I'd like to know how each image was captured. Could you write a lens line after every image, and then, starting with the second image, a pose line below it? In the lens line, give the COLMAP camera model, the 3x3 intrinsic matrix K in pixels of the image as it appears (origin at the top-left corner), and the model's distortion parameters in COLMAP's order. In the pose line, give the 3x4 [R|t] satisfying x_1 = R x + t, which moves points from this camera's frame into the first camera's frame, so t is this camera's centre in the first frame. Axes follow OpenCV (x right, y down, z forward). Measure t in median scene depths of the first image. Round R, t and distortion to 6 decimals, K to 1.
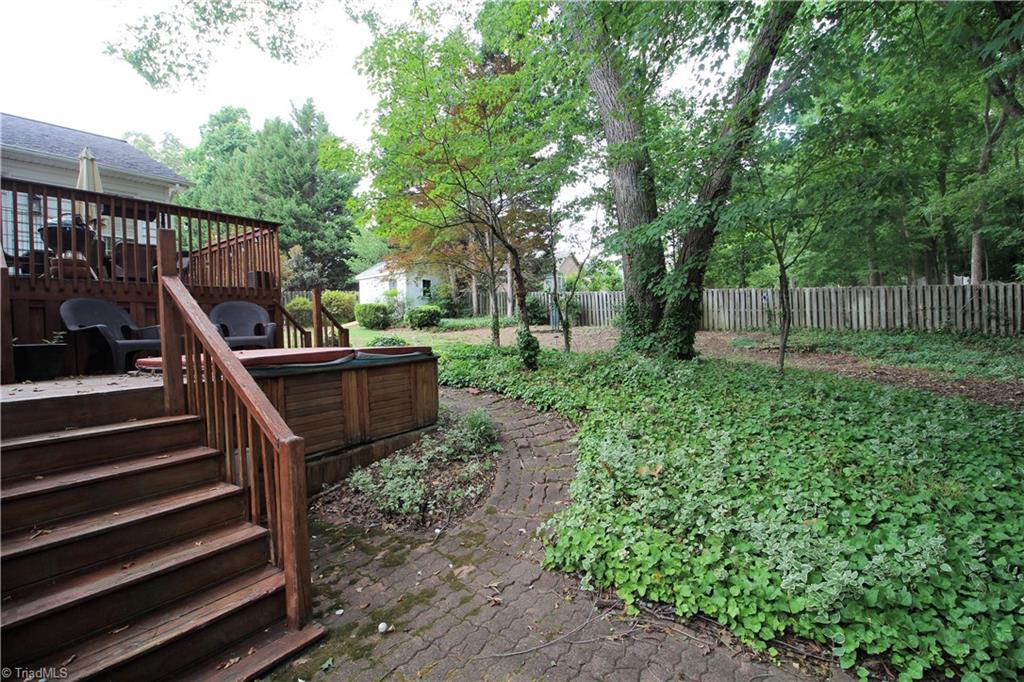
lens RADIAL K [[474.3, 0, 517.0], [0, 474.3, 344.1], [0, 0, 1]] dist [-0.024251, -0.000577]
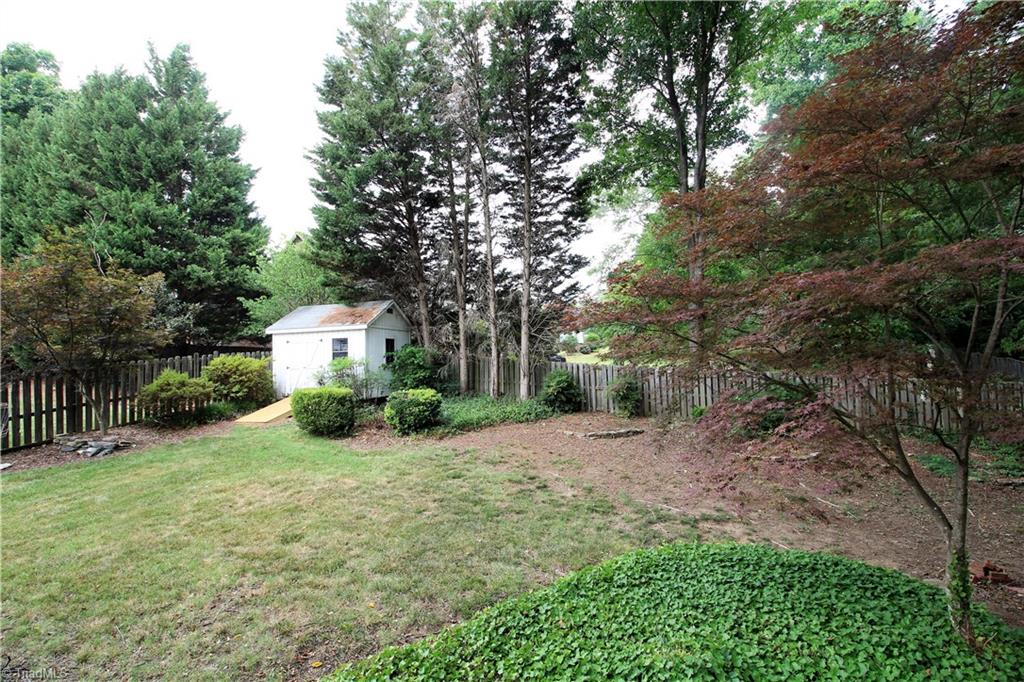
lens RADIAL K [[474.3, 0, 508.1], [0, 474.3, 337.4], [0, 0, 1]] dist [-0.024251, -0.000577]
pose [[0.954838, 0.022116, 0.296302, -0.207642], [-0.002143, 0.997713, -0.067563, -0.085224], [-0.297118, 0.063877, 0.952702, 0.302120]]
